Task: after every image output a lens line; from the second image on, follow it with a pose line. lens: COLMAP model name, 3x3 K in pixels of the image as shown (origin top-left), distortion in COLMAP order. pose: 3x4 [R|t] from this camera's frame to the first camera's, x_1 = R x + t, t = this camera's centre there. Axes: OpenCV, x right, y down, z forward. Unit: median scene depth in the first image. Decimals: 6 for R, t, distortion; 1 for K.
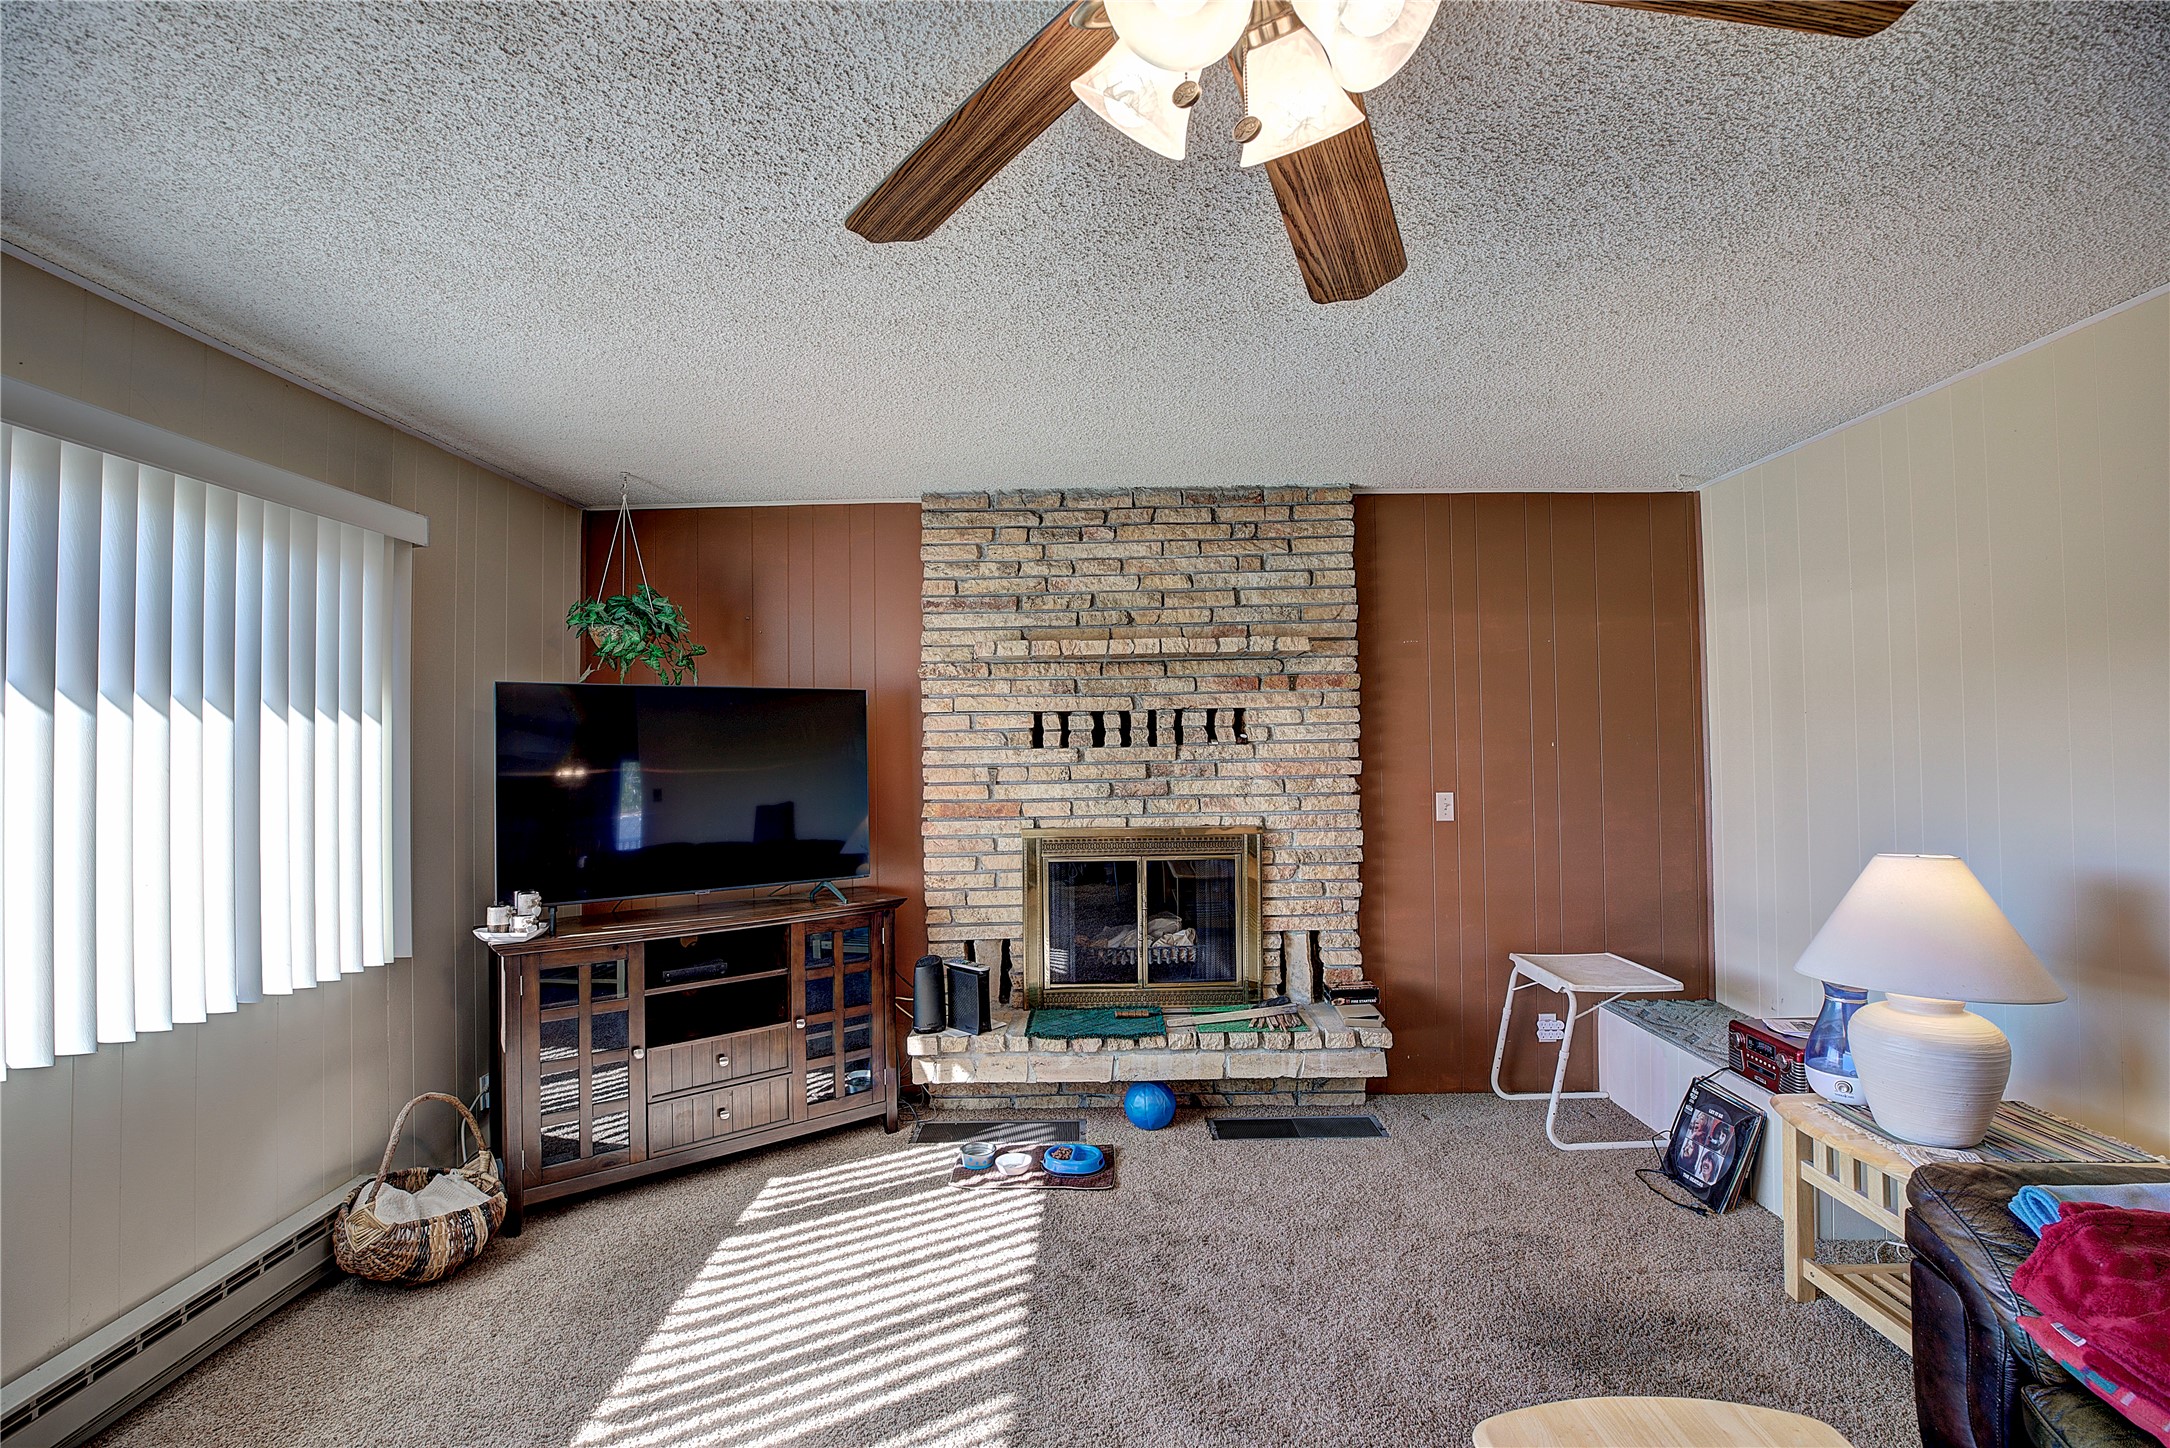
lens RADIAL K [[984.7, 0, 1078.0], [0, 984.7, 720.0], [0, 0, 1]] dist [-0.045261, 0.012817]
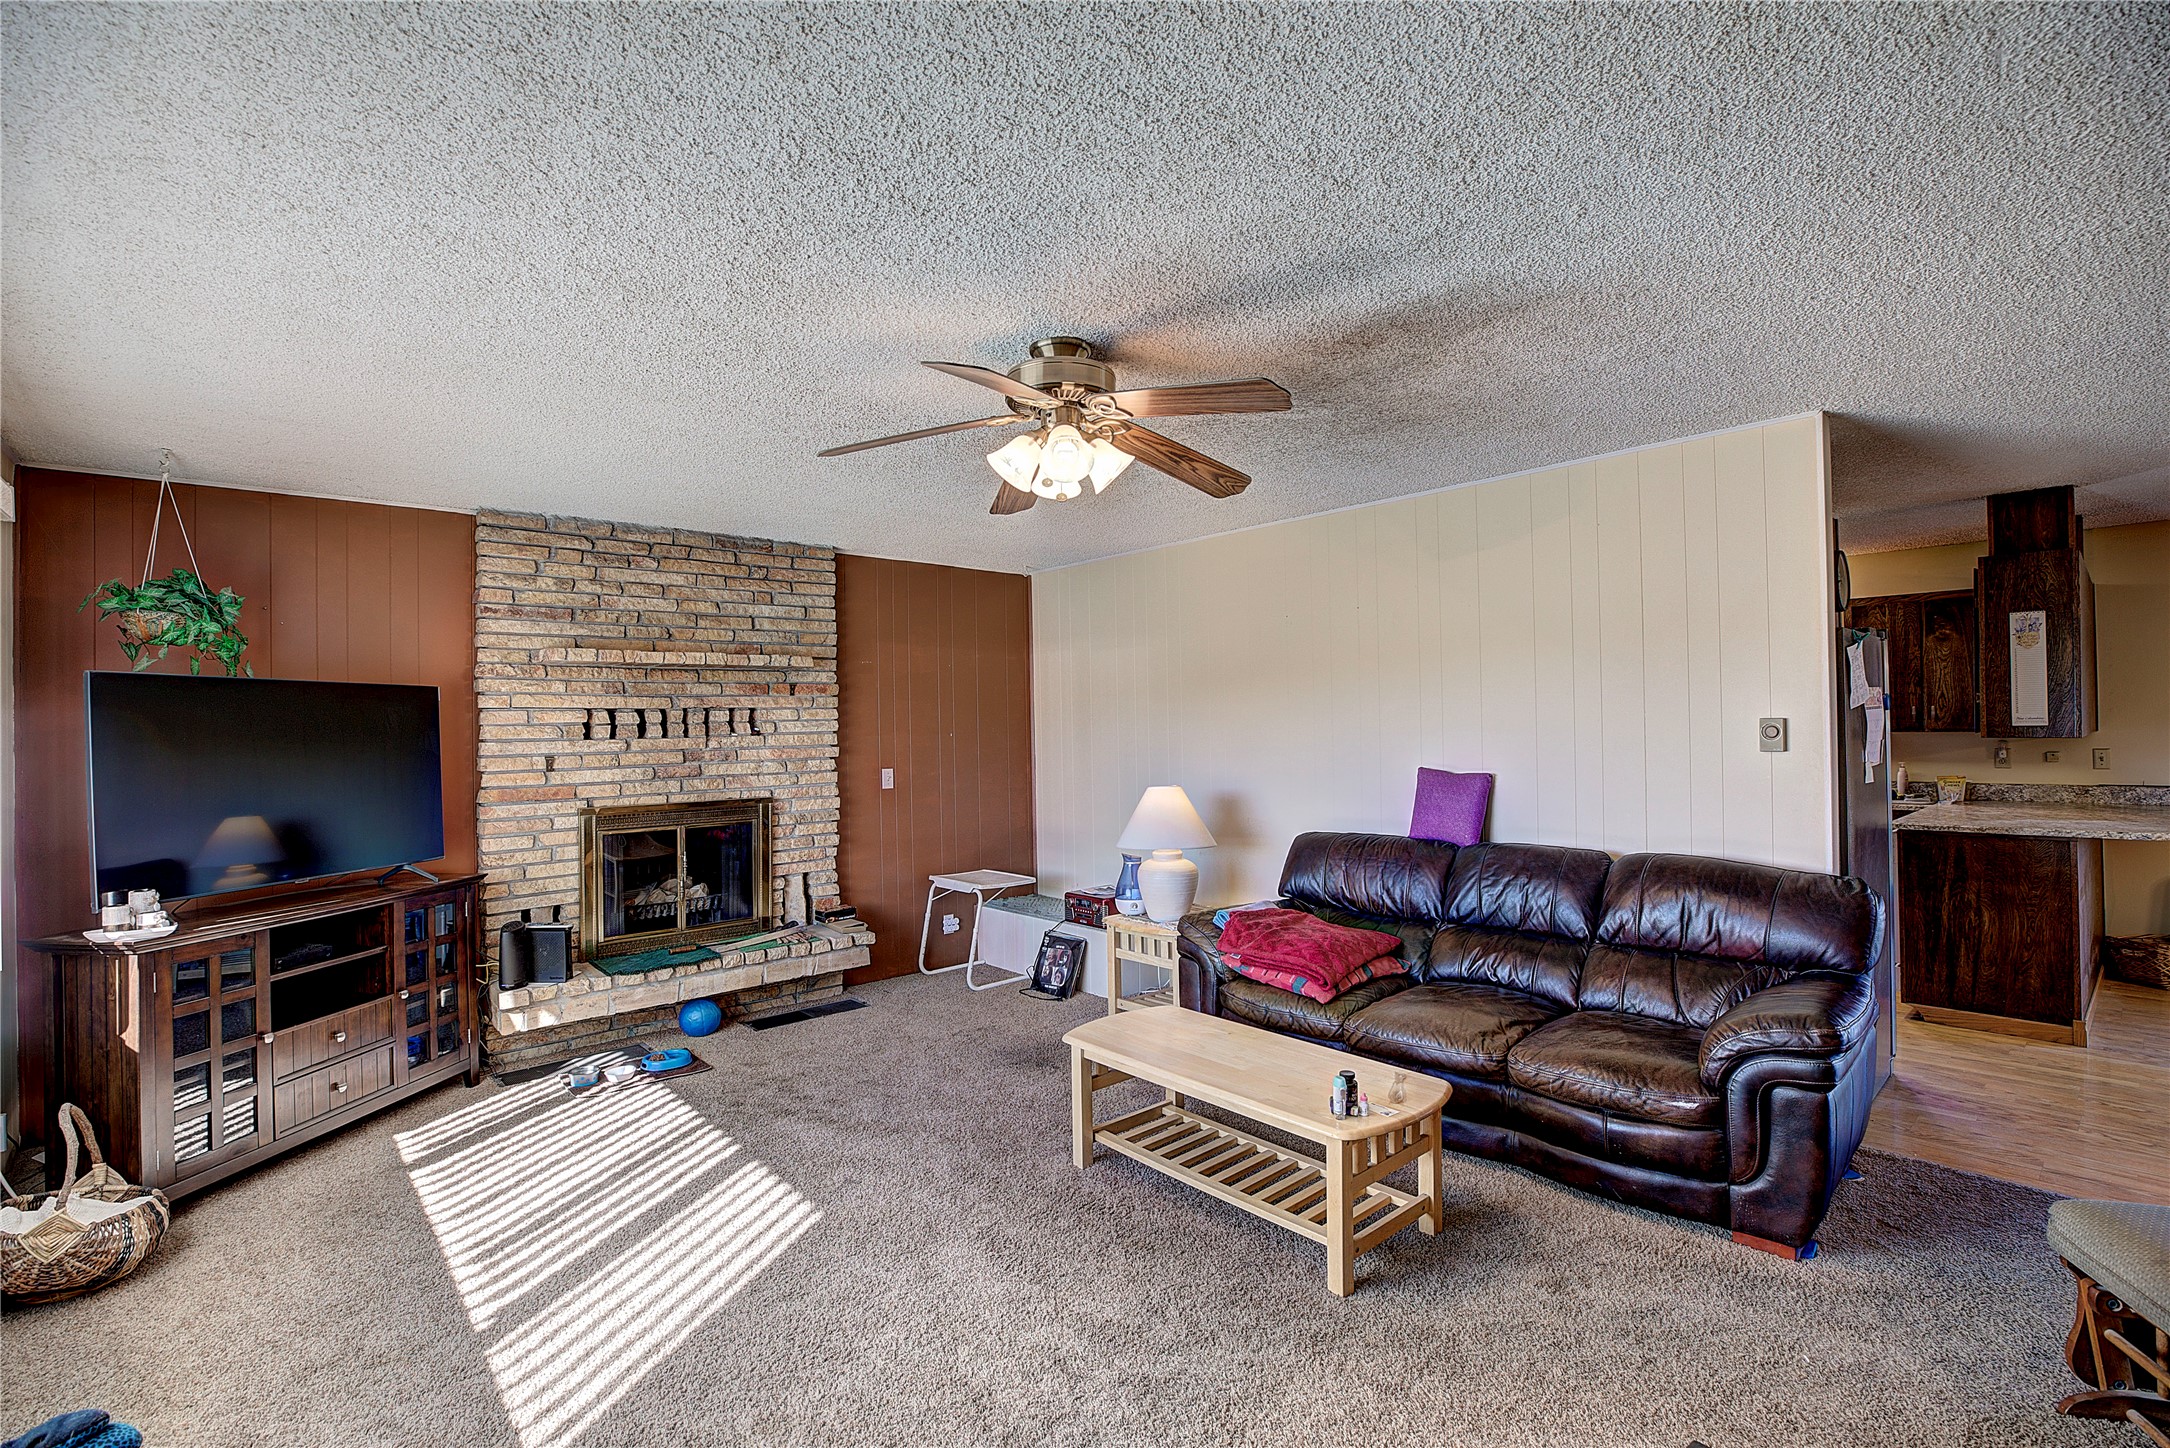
lens RADIAL K [[984.7, 0, 1077.7], [0, 984.7, 720.9], [0, 0, 1]] dist [-0.045261, 0.012817]
pose [[0.739697, 0.005298, 0.672920, -0.398960], [-0.009278, 0.999954, 0.002325, -0.001889], [-0.672877, -0.007963, 0.739712, -0.257164]]
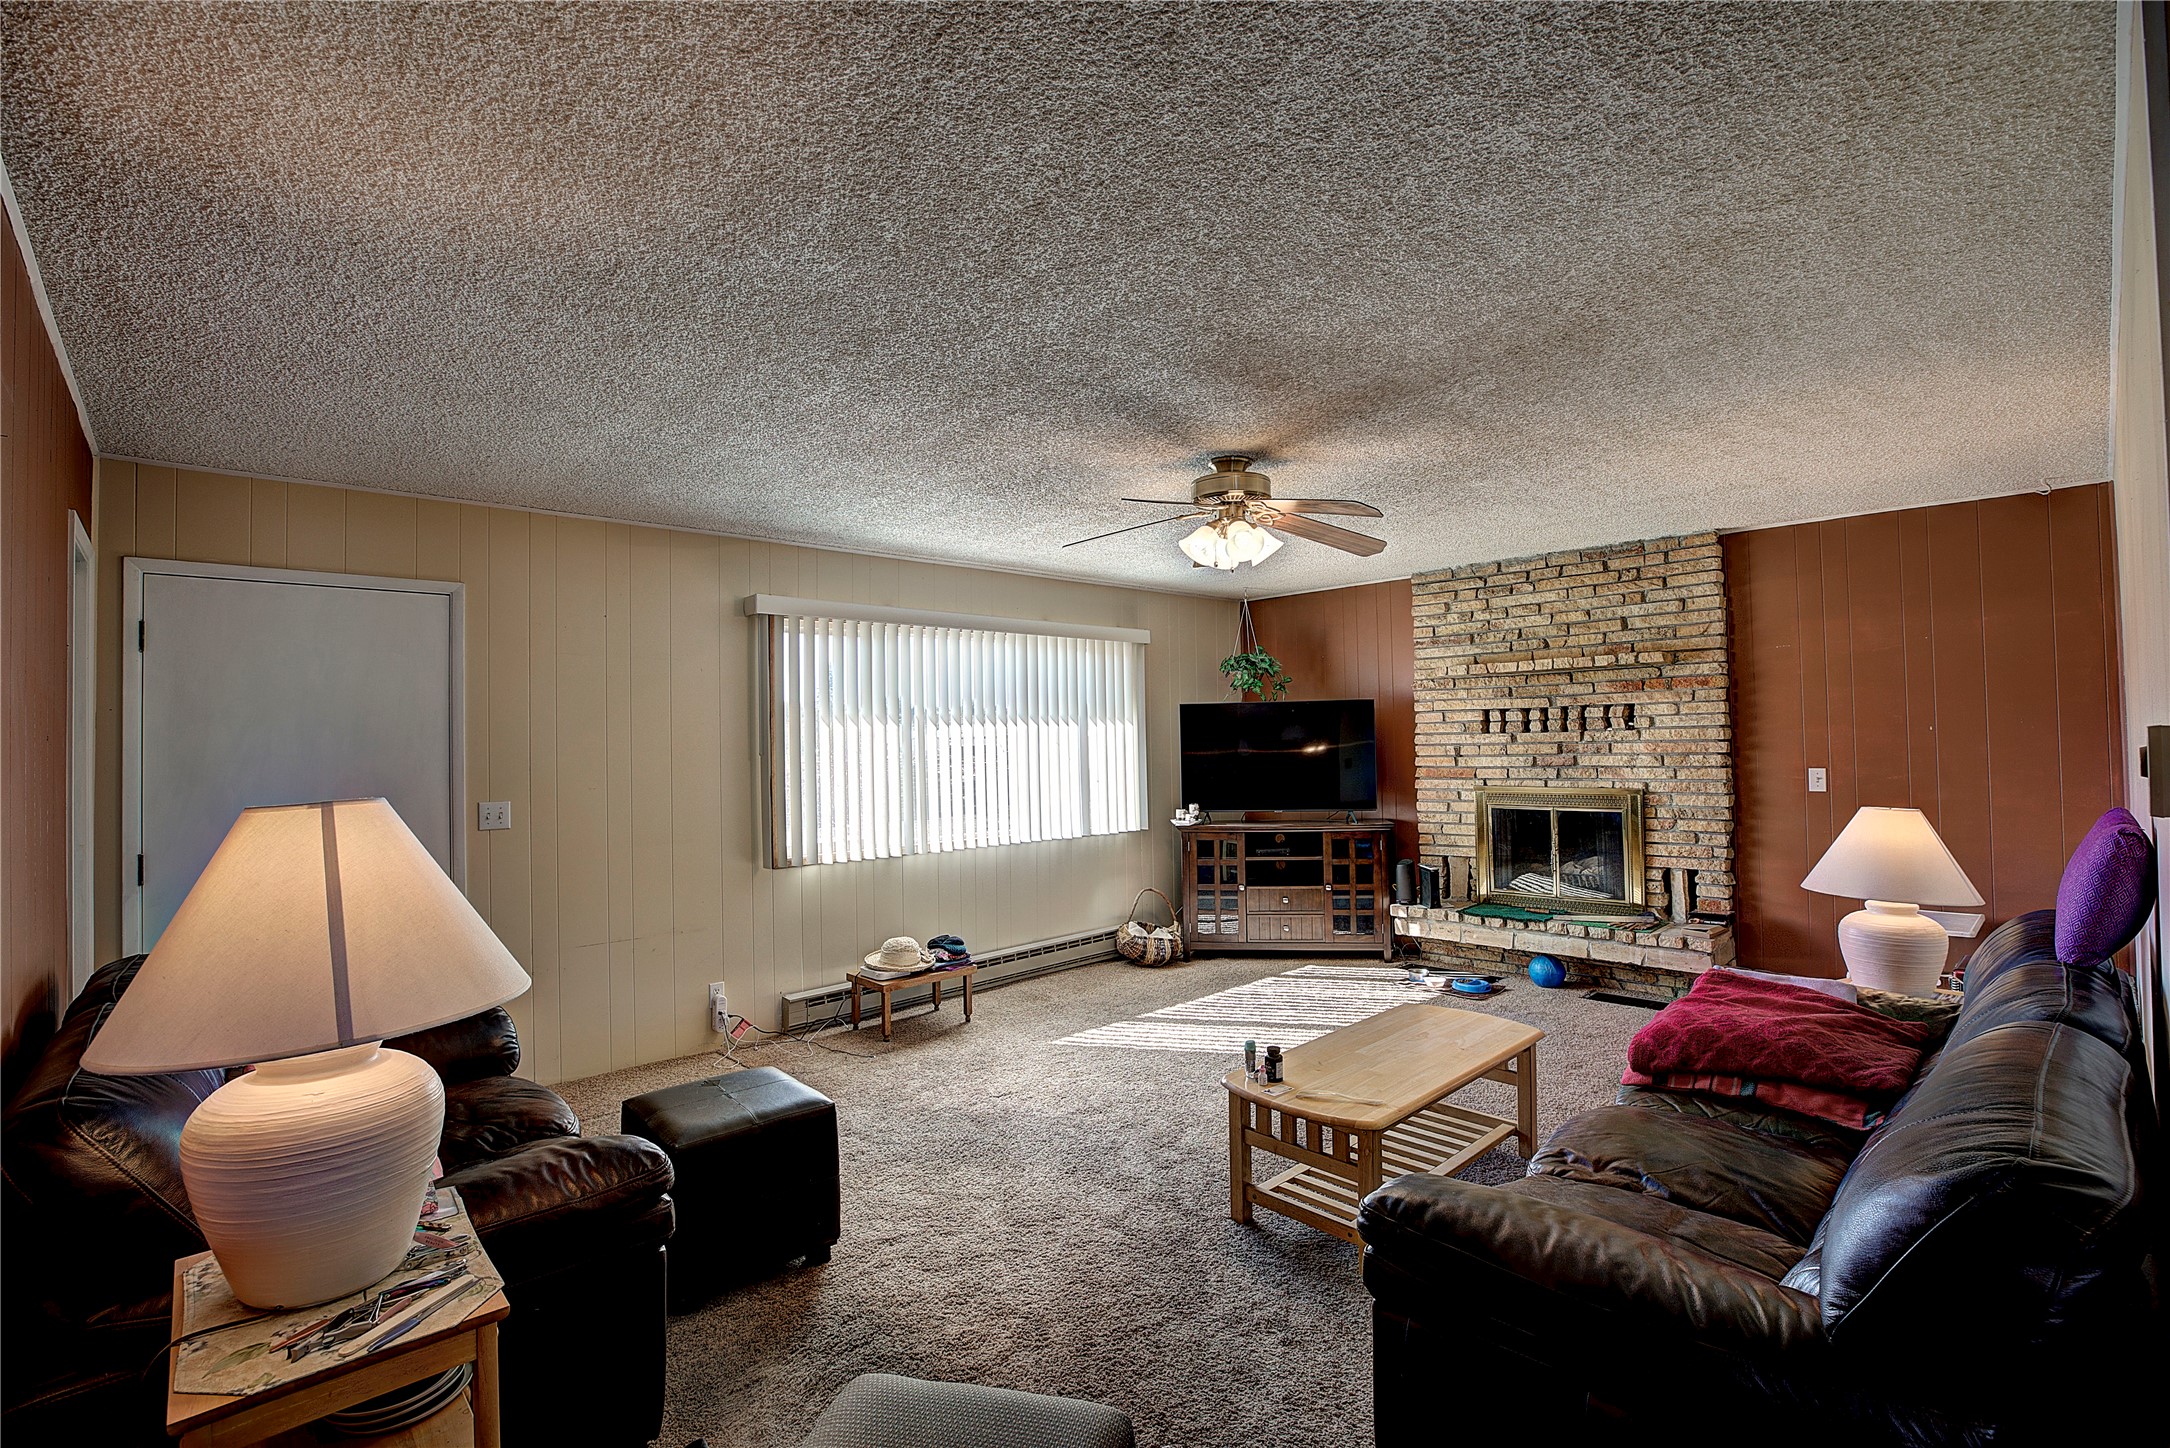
lens RADIAL K [[984.7, 0, 1078.6], [0, 984.7, 721.1], [0, 0, 1]] dist [-0.045261, 0.012817]
pose [[0.697253, -0.012622, -0.716714, 0.611539], [0.028954, 0.999525, 0.010565, -0.024755], [0.716240, -0.028118, 0.697287, -0.511117]]
